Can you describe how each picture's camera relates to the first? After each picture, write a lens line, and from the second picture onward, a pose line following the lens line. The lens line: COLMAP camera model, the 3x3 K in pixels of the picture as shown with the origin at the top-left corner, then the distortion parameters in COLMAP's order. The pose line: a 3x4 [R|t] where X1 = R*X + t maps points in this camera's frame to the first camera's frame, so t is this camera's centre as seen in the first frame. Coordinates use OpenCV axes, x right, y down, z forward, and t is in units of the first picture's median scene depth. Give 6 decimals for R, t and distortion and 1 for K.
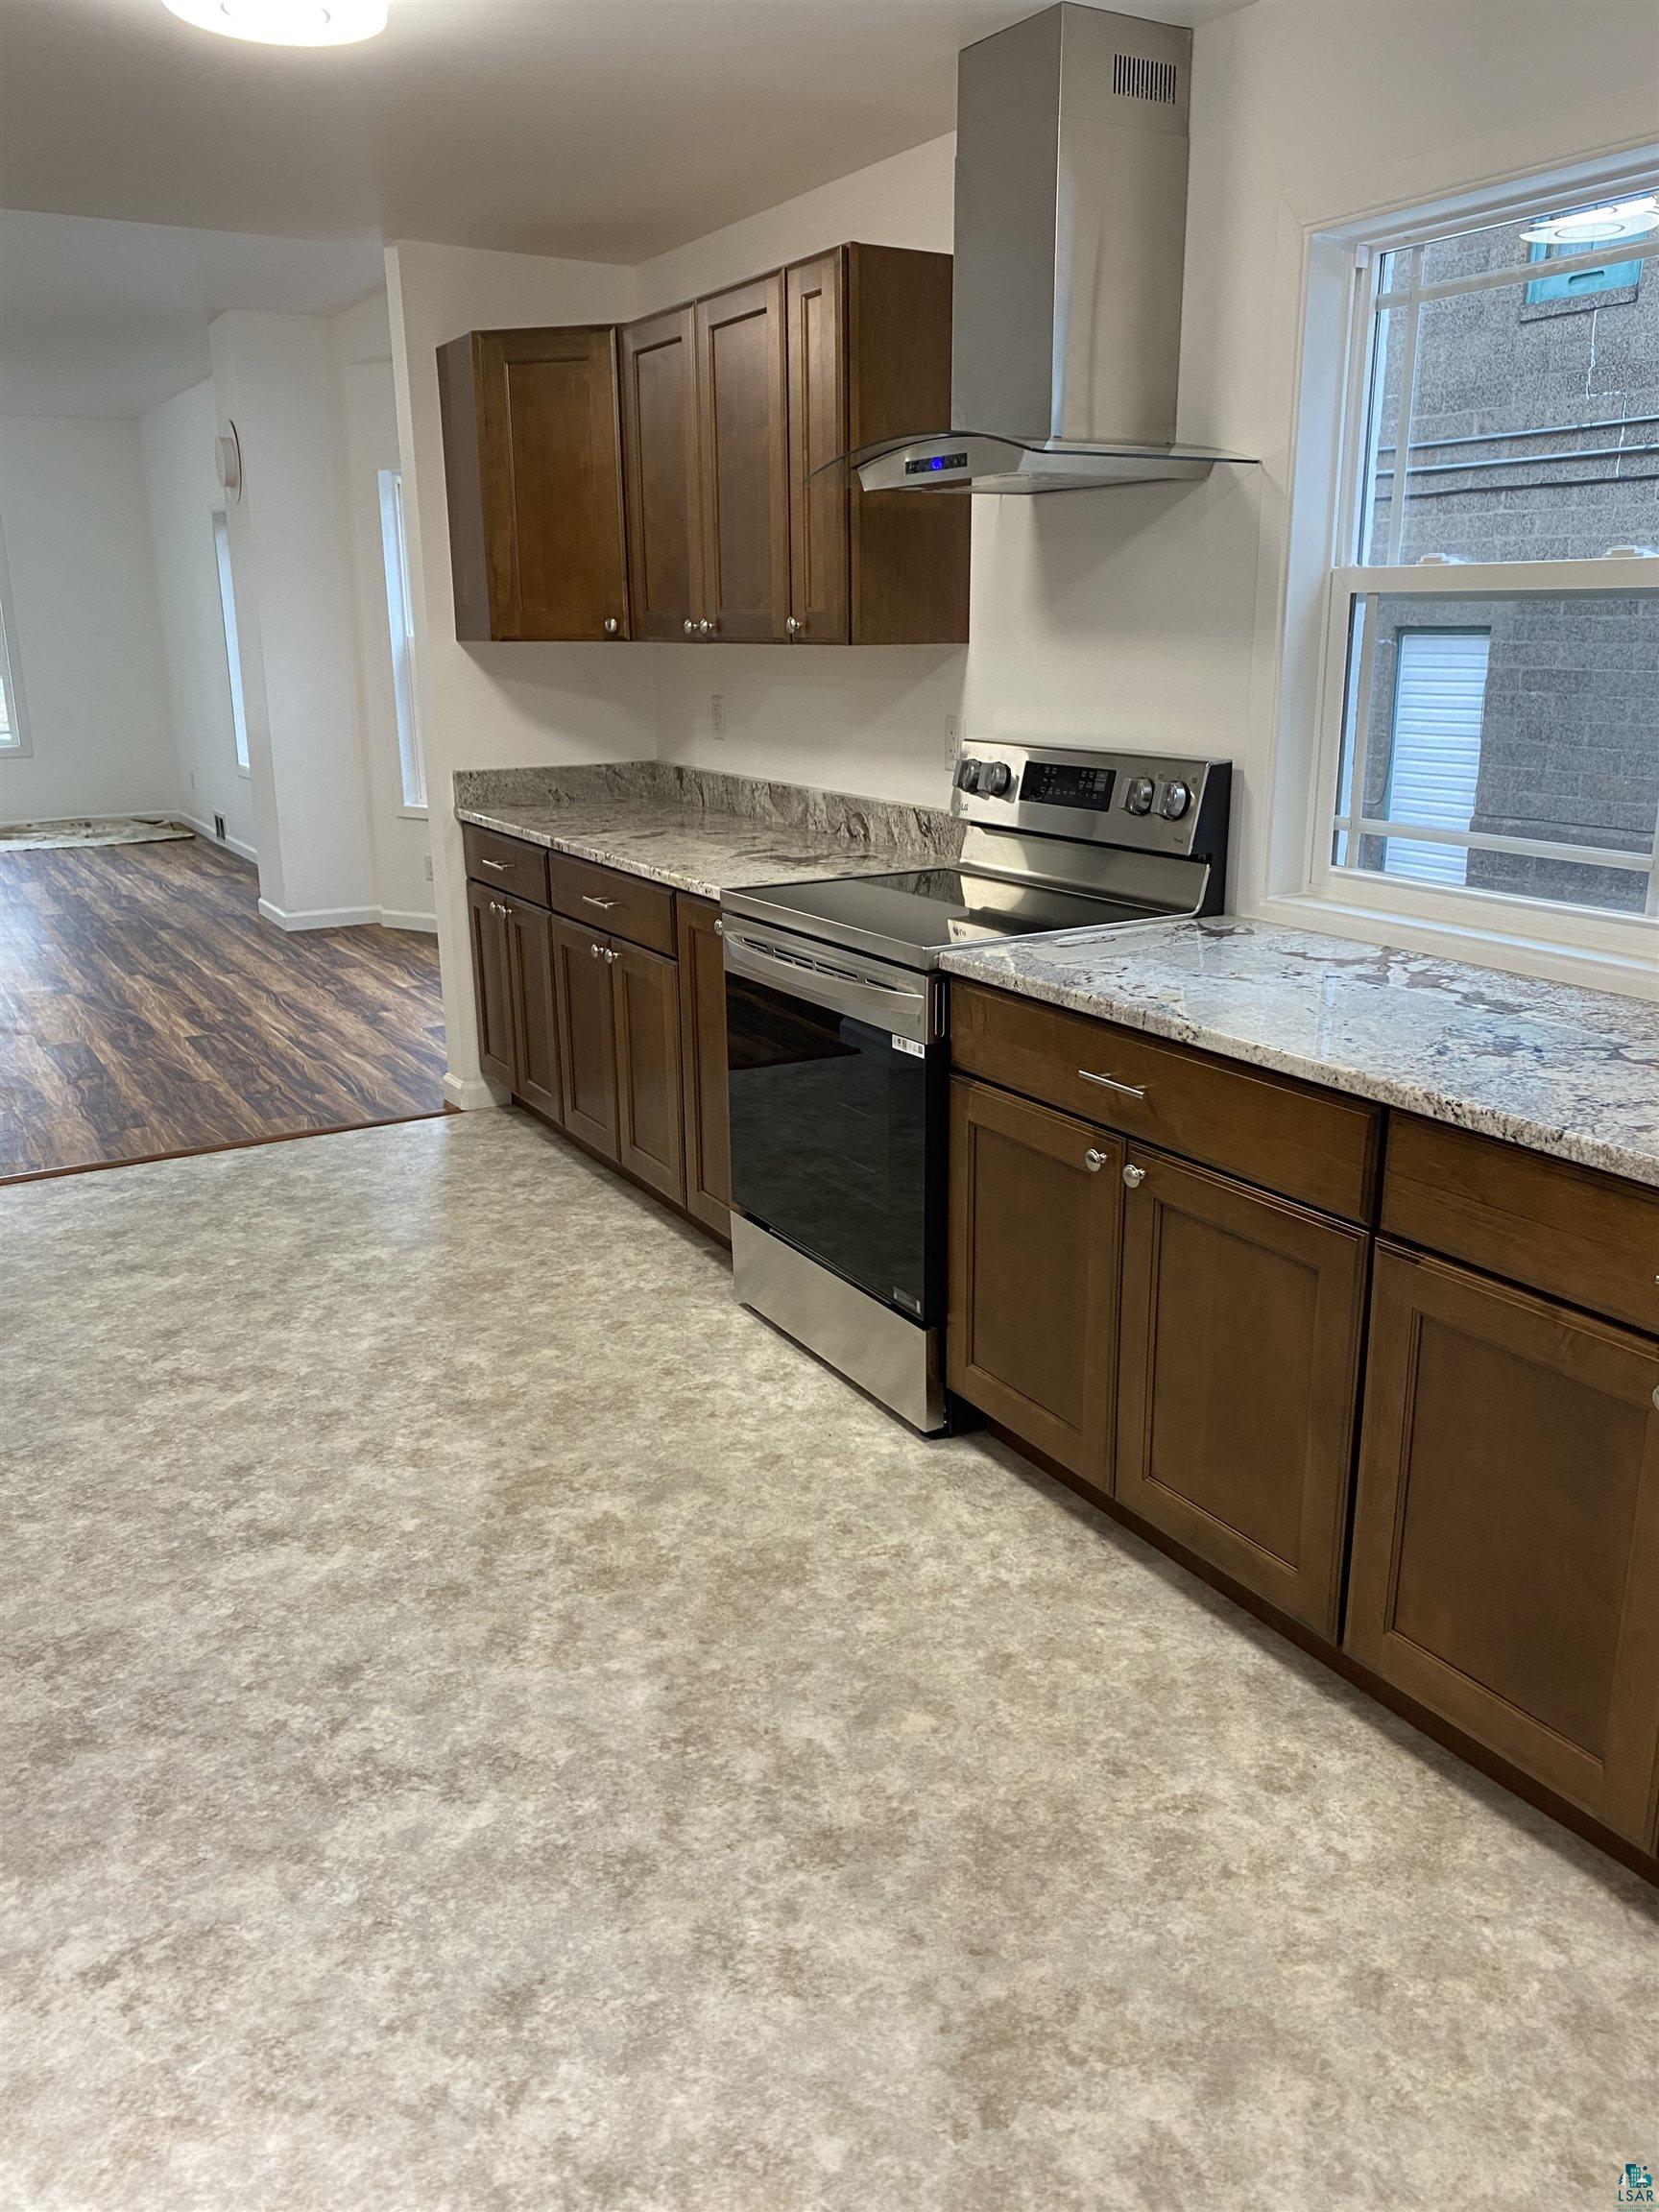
lens RADIAL K [[1688.1, 0, 853.9], [0, 1688.1, 1103.8], [0, 0, 1]] dist [0.036518, -0.048396]
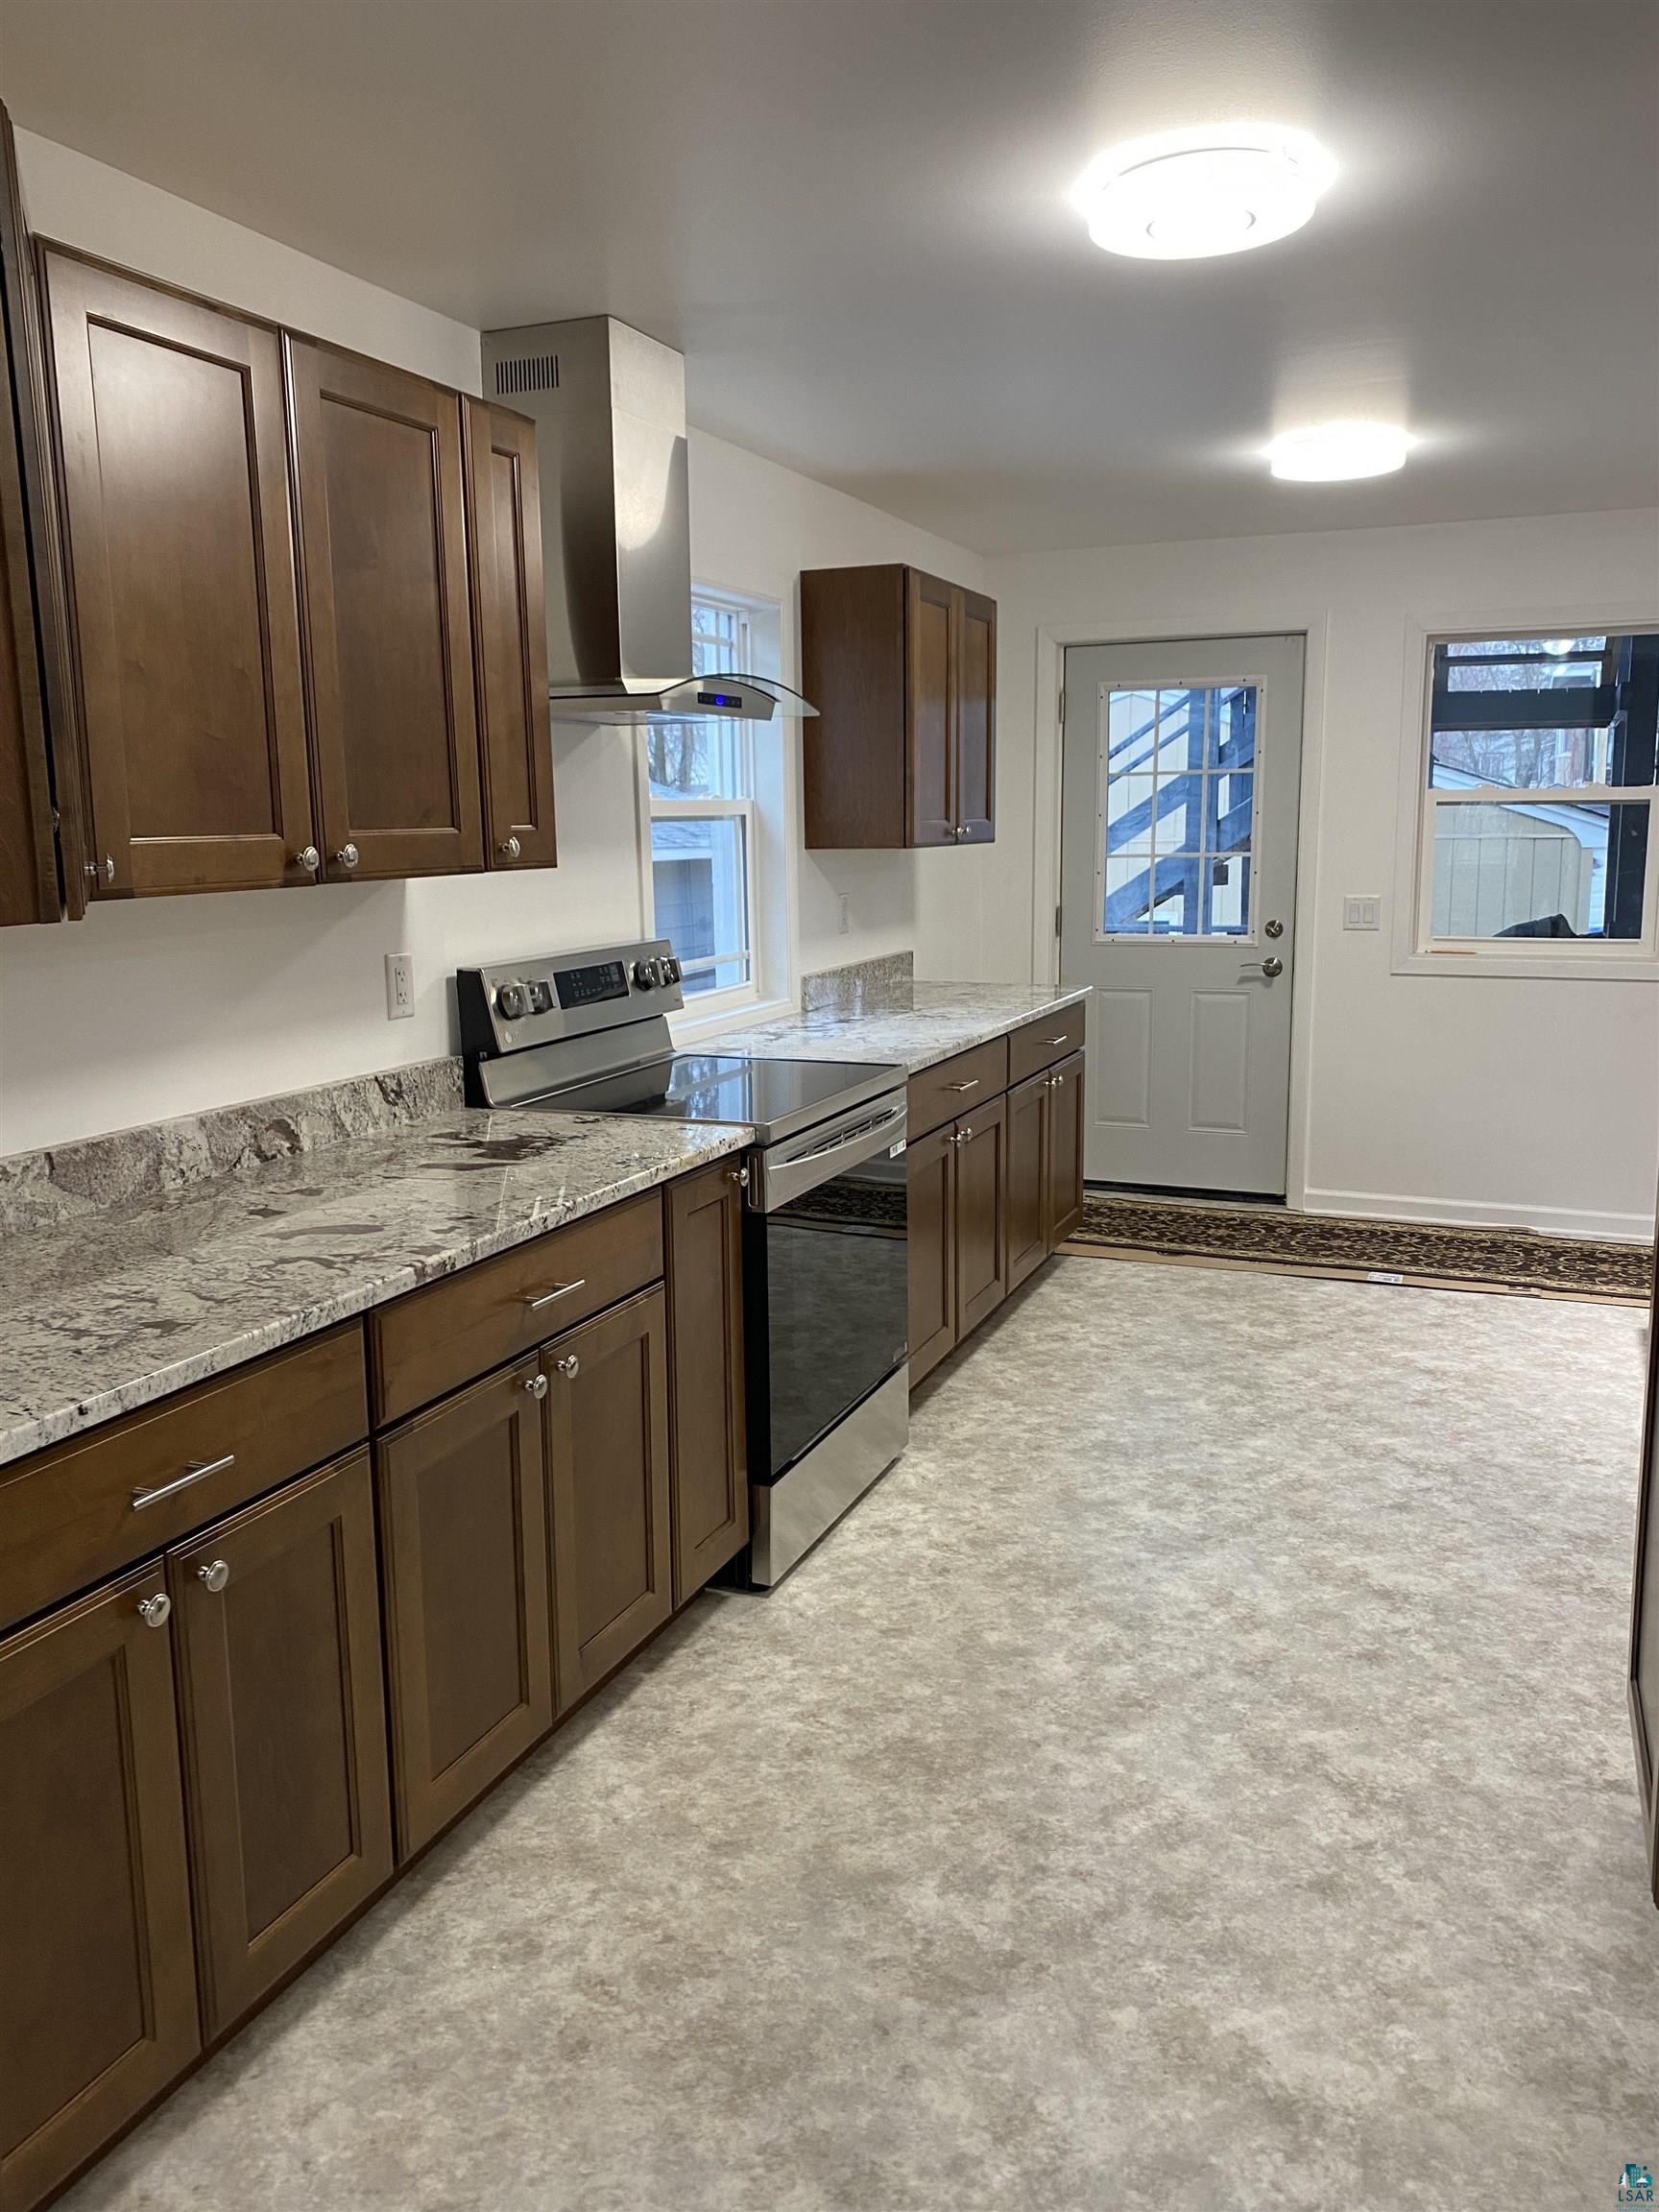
lens RADIAL K [[1688.1, 0, 844.2], [0, 1688.1, 1100.4], [0, 0, 1]] dist [0.036518, -0.048396]
pose [[-0.601307, -0.126528, 0.788936, -0.865646], [0.236096, 0.915158, 0.326718, -0.451983], [-0.763340, 0.382723, -0.520418, 1.534216]]
